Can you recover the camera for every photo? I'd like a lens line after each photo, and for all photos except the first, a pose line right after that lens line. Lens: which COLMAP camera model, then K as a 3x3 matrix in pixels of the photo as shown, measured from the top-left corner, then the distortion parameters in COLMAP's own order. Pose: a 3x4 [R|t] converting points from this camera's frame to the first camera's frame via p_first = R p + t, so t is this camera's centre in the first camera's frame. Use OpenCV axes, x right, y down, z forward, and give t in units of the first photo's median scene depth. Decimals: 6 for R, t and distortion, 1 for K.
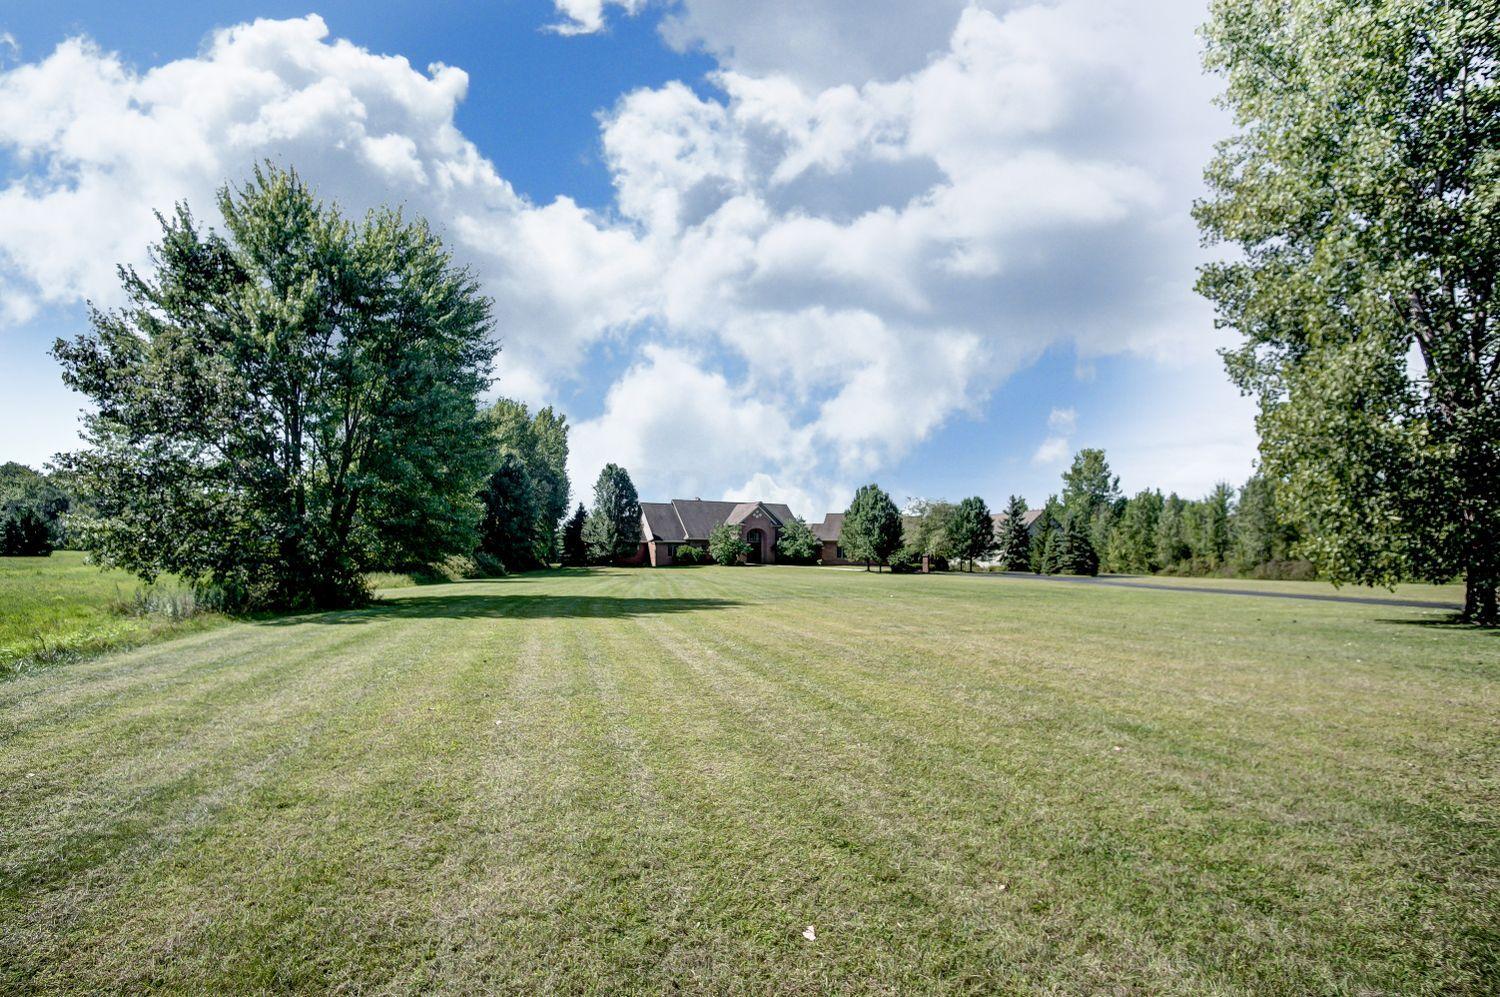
lens RADIAL K [[858.6, 0, 748.4], [0, 858.6, 498.0], [0, 0, 1]] dist [-0.017034, -0.002759]
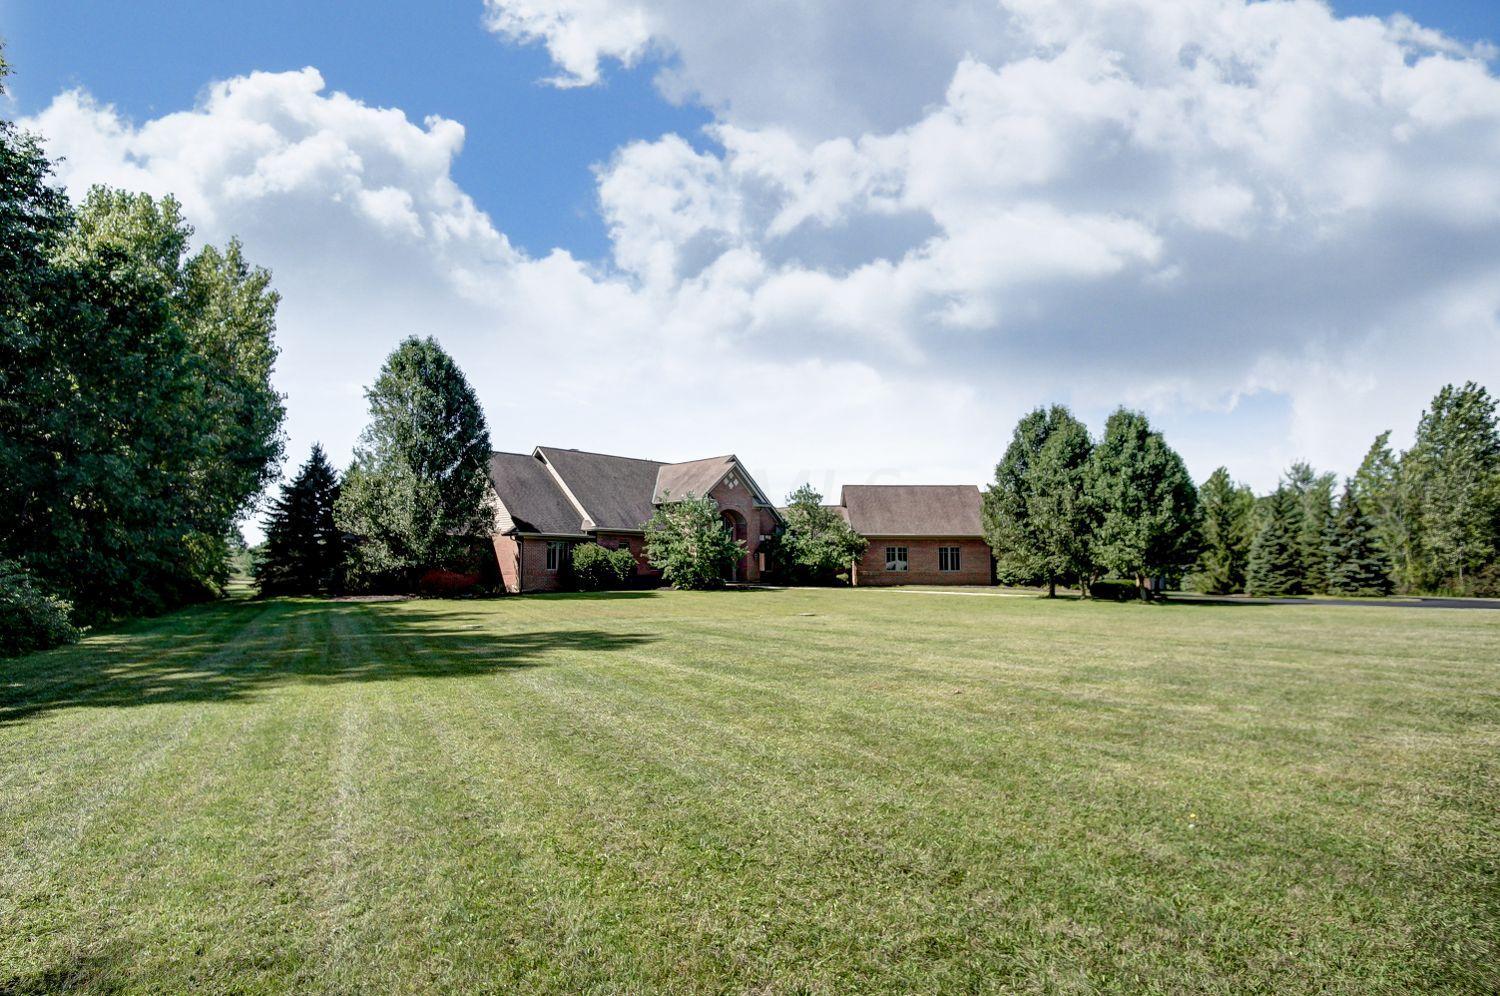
lens RADIAL K [[858.6, 0, 753.5], [0, 858.6, 501.0], [0, 0, 1]] dist [-0.017034, -0.002759]
pose [[0.940329, 0.019544, 0.339706, -0.144384], [-0.014954, 0.999758, -0.016123, 0.039276], [-0.339939, 0.010081, 0.940394, 0.561961]]
